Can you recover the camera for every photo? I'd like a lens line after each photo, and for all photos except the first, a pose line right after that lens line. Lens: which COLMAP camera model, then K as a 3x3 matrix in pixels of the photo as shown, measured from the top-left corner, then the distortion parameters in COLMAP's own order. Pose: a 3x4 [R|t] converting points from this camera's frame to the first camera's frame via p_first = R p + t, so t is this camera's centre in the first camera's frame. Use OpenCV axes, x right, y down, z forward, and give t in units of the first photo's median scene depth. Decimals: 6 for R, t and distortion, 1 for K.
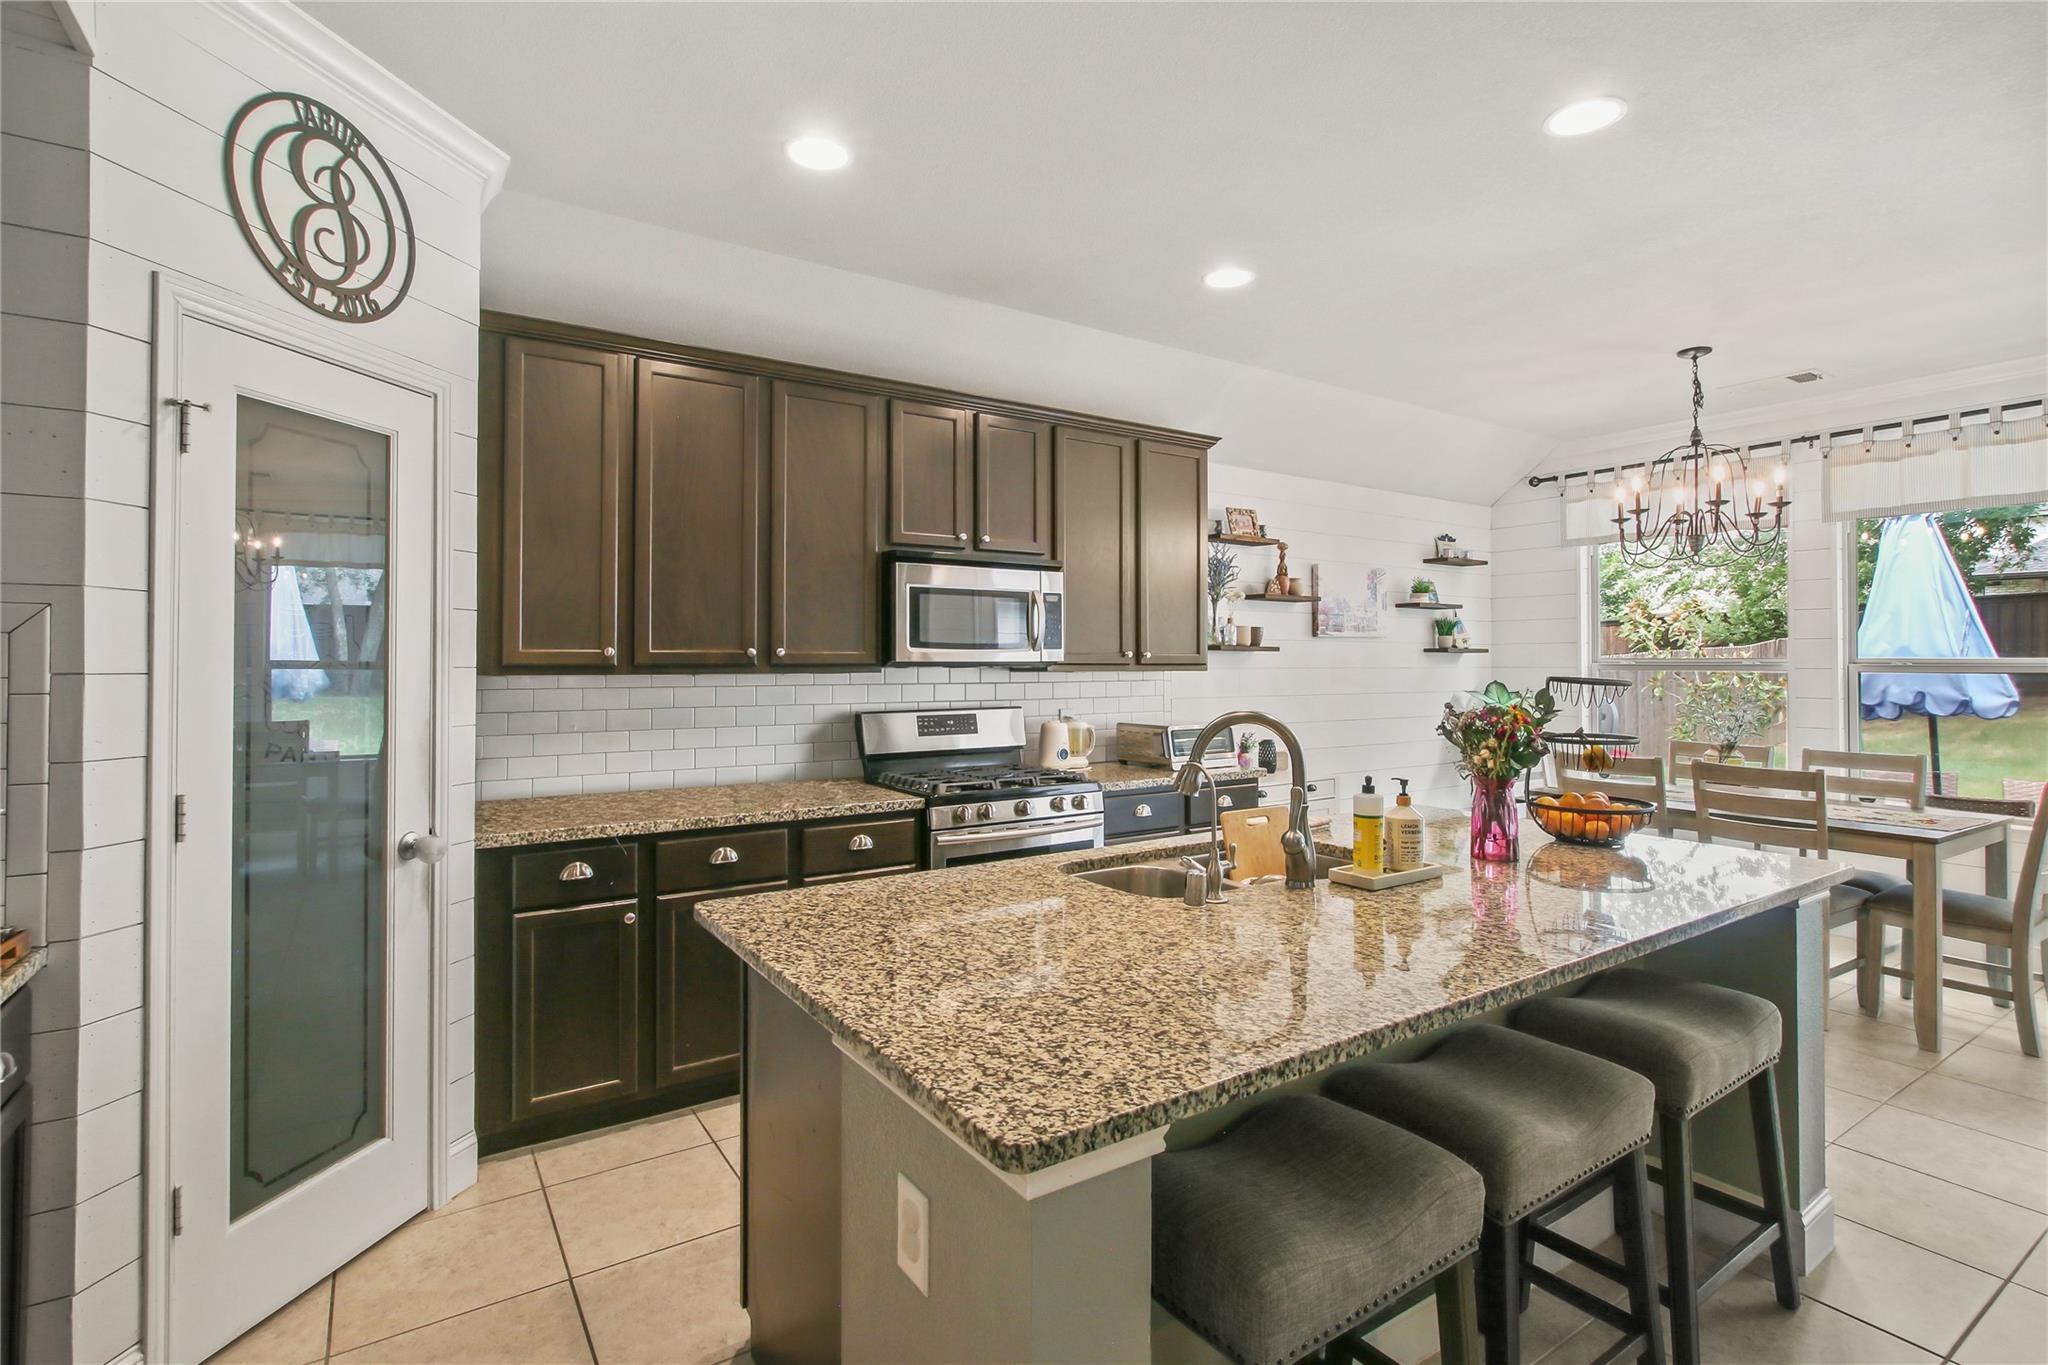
lens RADIAL K [[973.9, 0, 1022.6], [0, 973.9, 647.2], [0, 0, 1]] dist [0.000913, 0.000455]
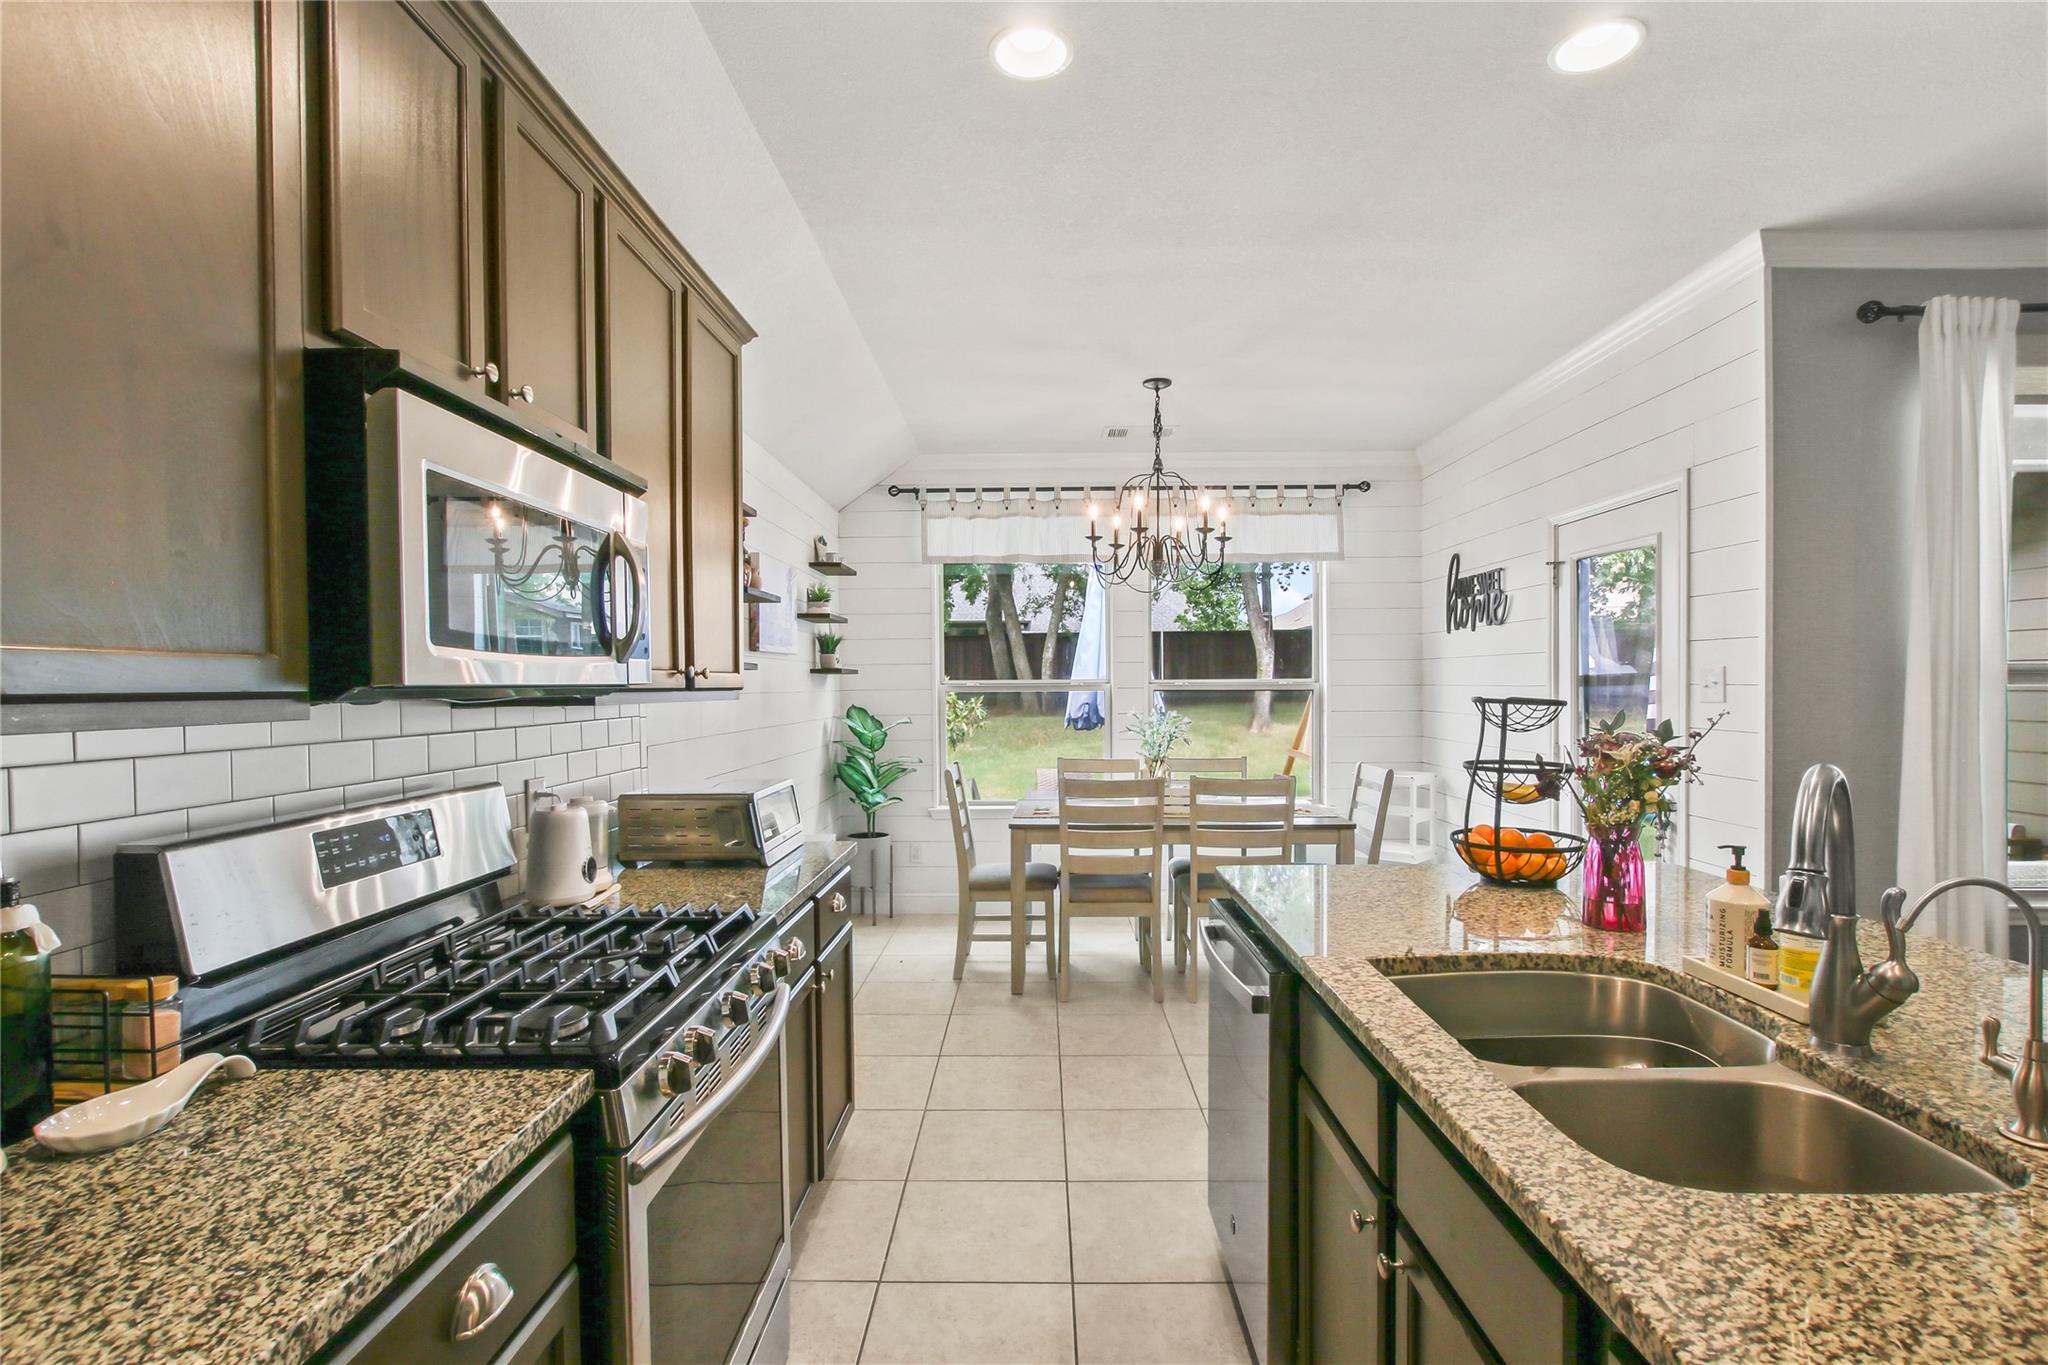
lens RADIAL K [[959.2, 0, 1018.5], [0, 959.2, 695.3], [0, 0, 1]] dist [-0.001326, 0.001201]
pose [[0.565235, -0.014060, 0.824810, -0.265697], [-0.005206, 0.999774, 0.020610, 0.009751], [-0.824914, -0.015943, 0.565034, 0.599713]]
